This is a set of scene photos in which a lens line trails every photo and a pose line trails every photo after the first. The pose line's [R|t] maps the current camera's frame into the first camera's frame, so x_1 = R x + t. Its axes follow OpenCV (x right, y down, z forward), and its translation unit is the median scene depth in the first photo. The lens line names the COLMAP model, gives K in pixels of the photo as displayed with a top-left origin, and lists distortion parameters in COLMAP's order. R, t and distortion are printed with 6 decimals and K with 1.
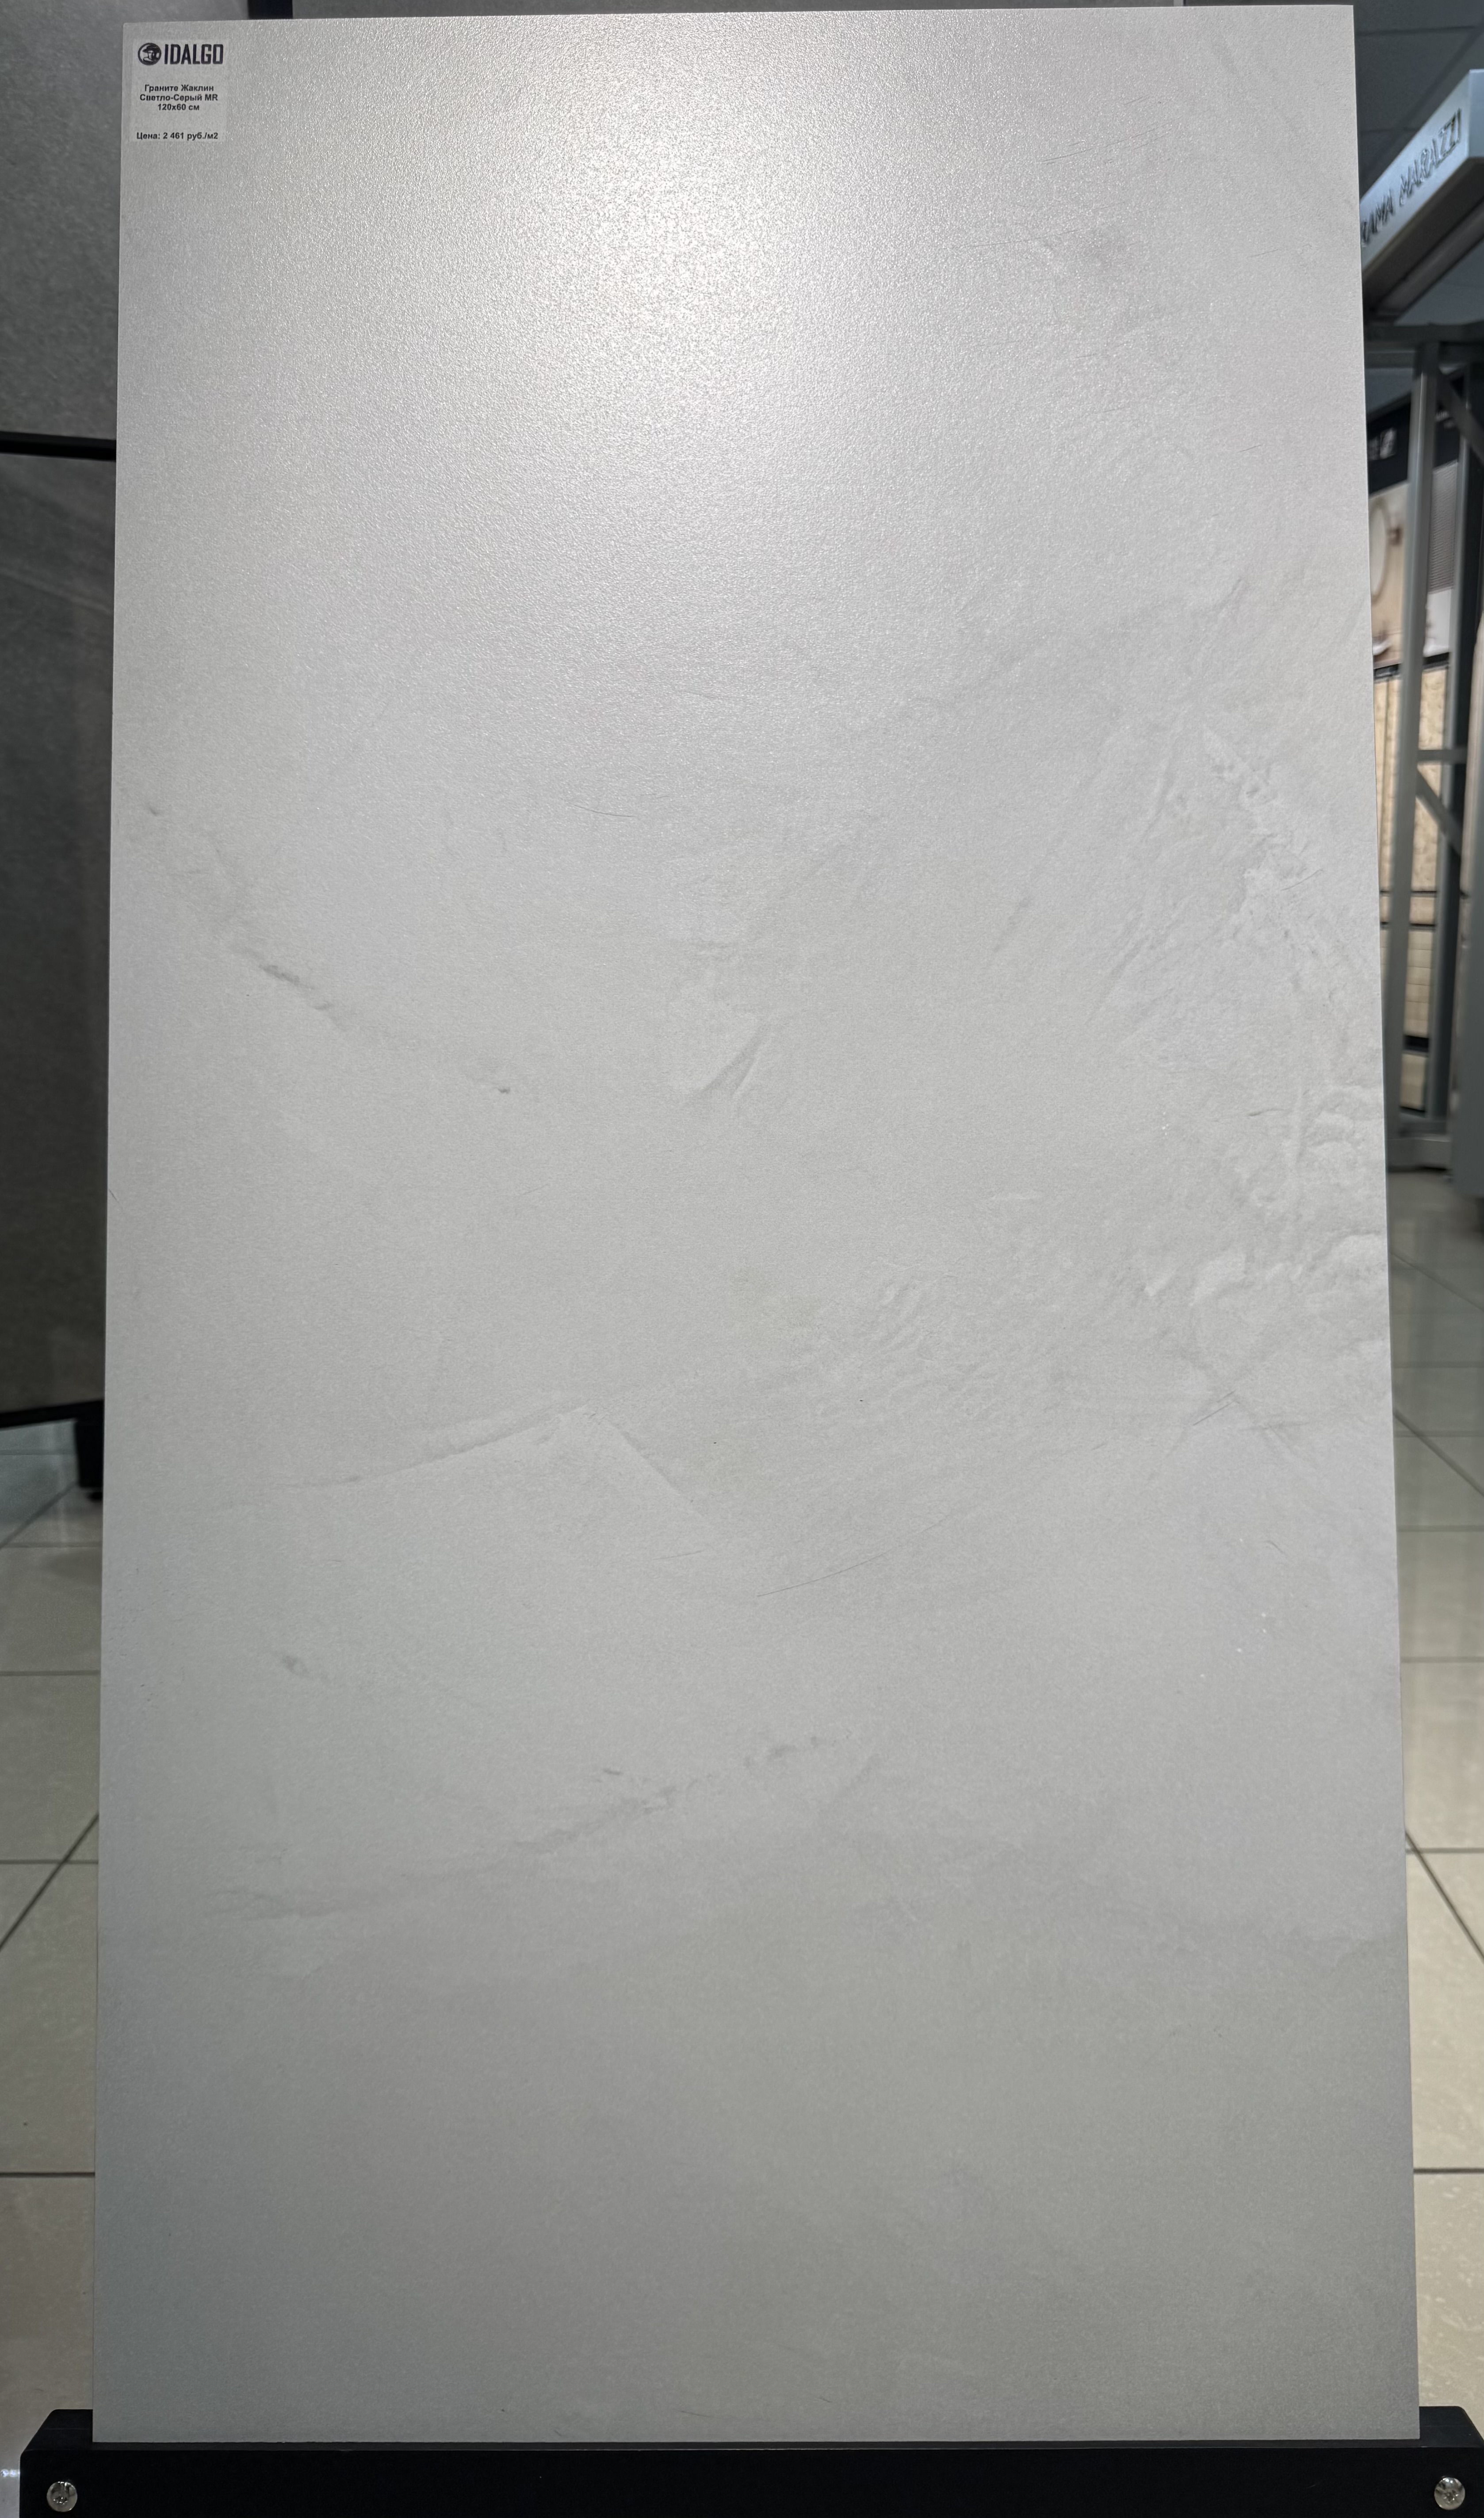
lens RADIAL K [[1755.7, 0, 760.3], [0, 1755.7, 1345.6], [0, 0, 1]] dist [0.017435, -0.025315]
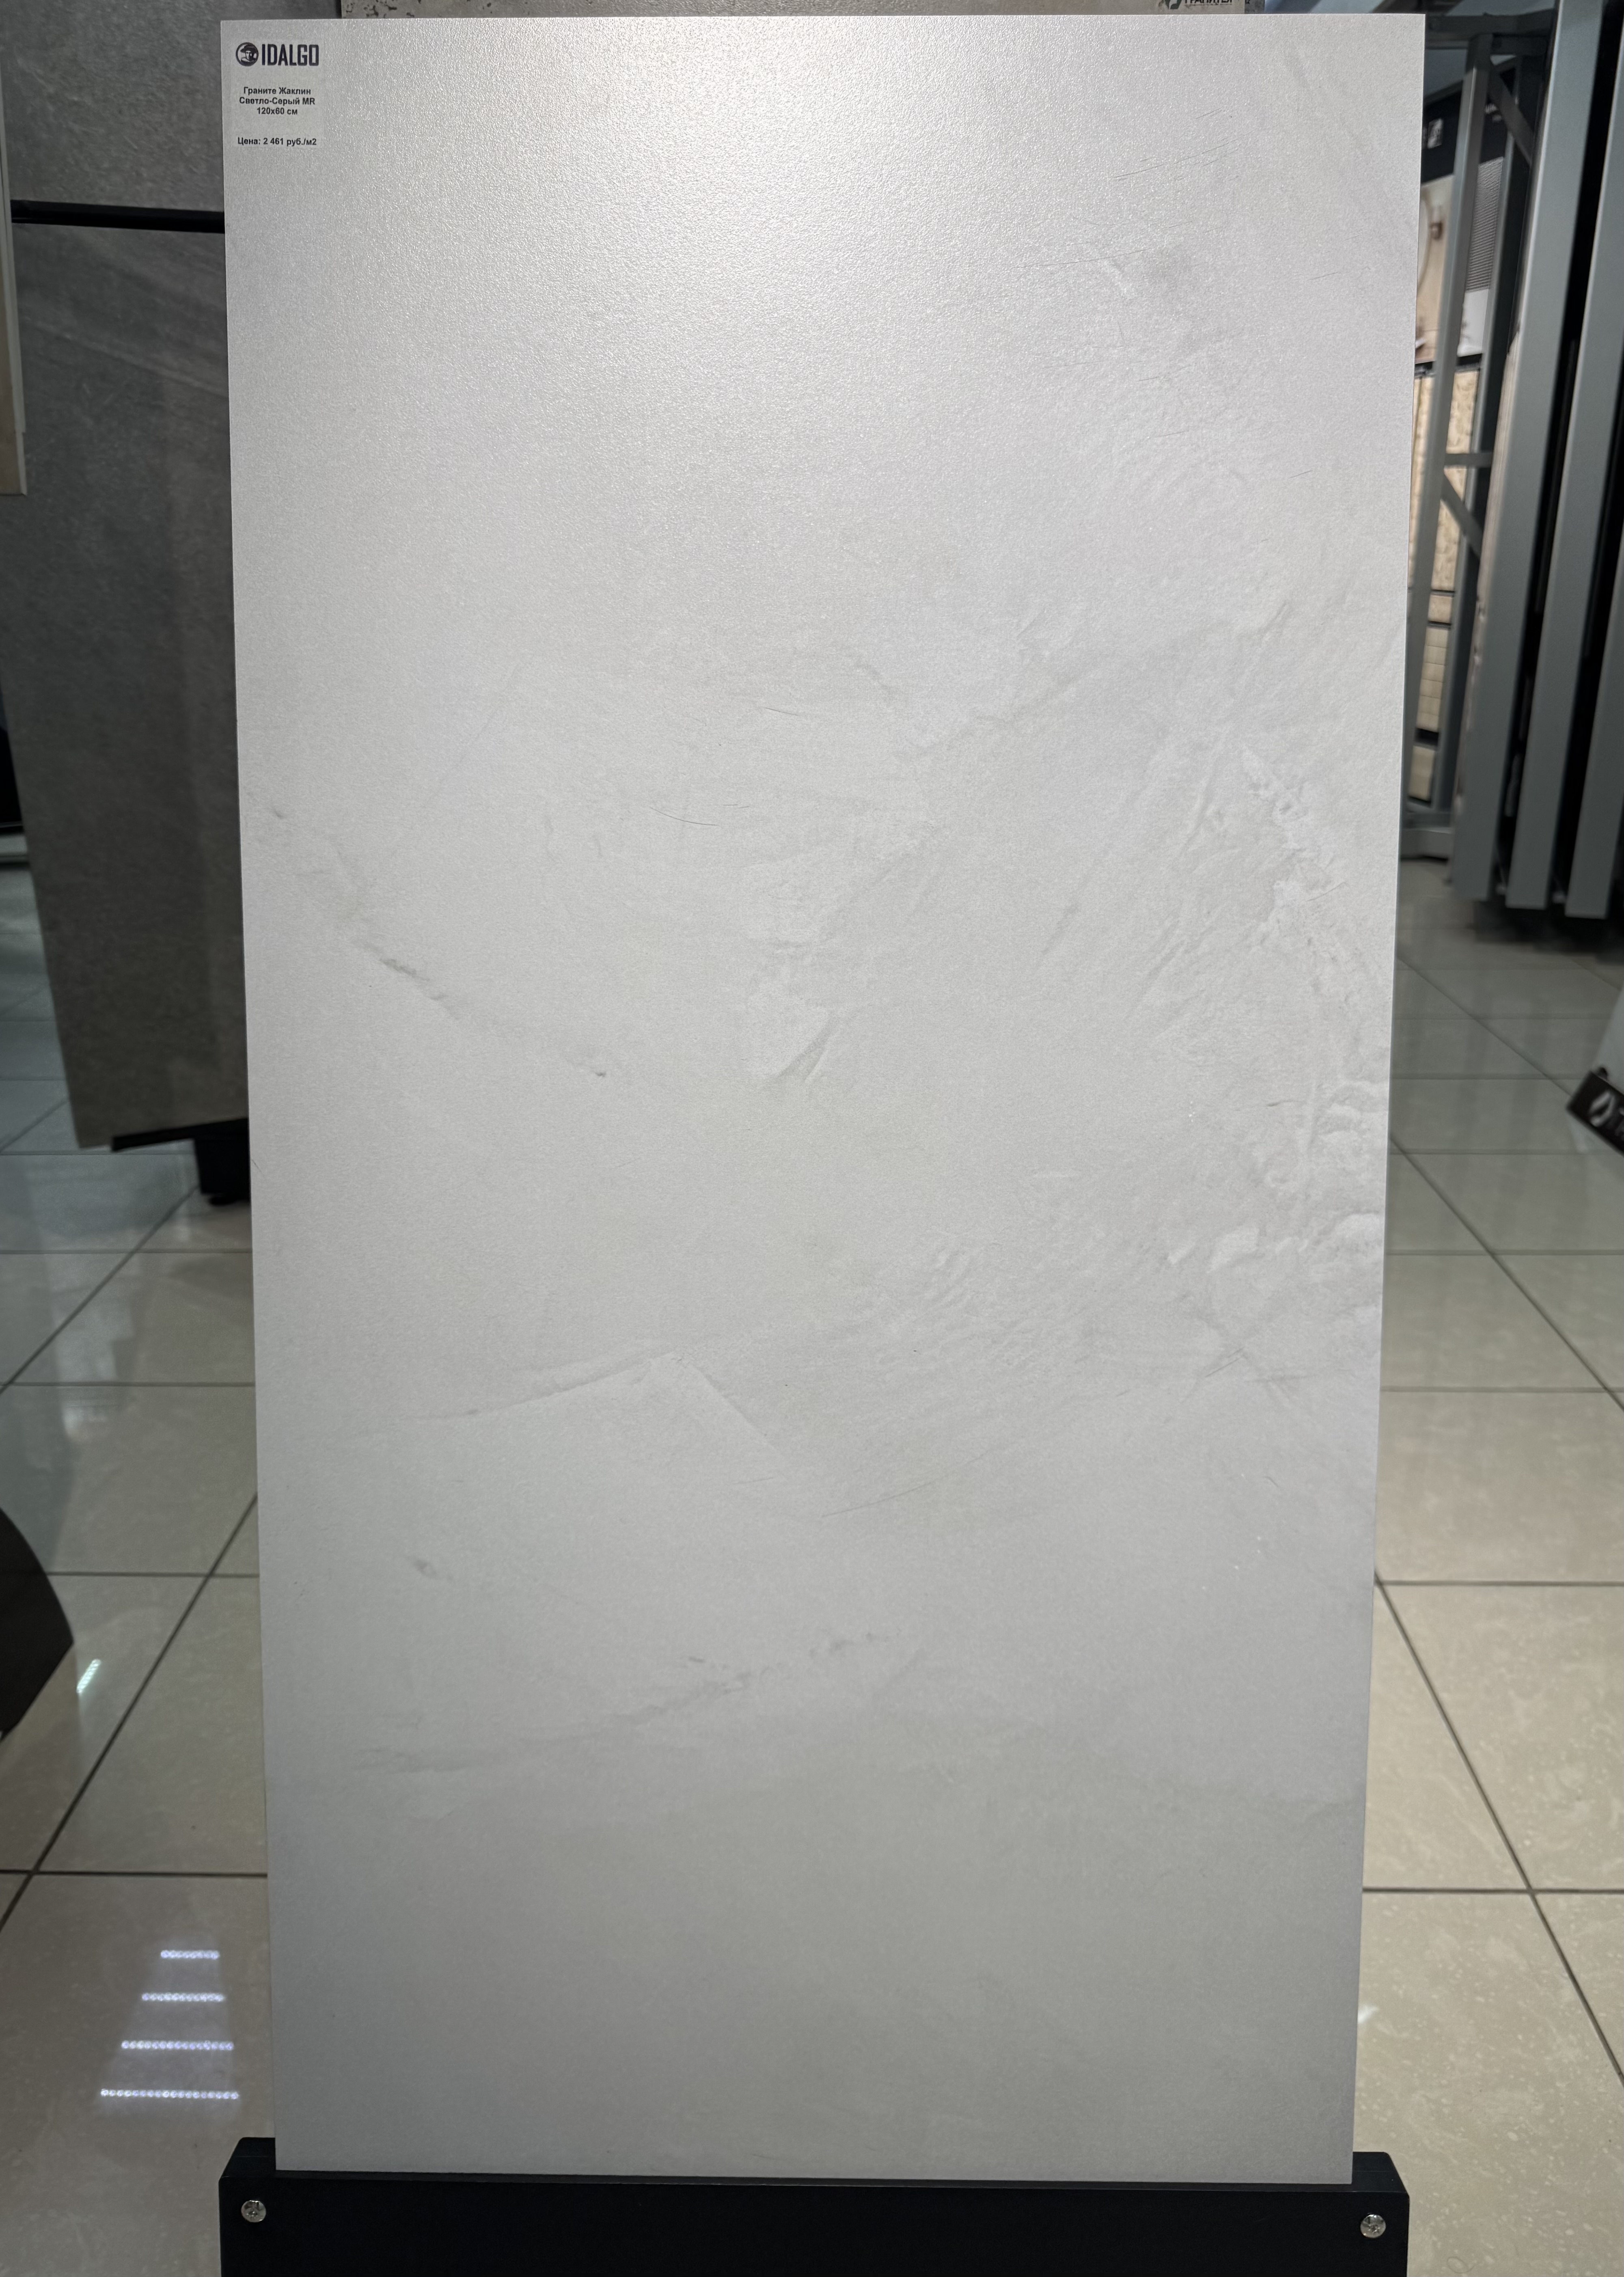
lens RADIAL K [[1629.1, 0, 778.9], [0, 1629.1, 1057.4], [0, 0, 1]] dist [0.020211, -0.029114]
pose [[0.999921, 0.010470, -0.006968, -0.025115], [-0.009401, 0.990270, 0.138841, -0.300270], [0.008354, -0.138764, 0.990290, -0.024687]]
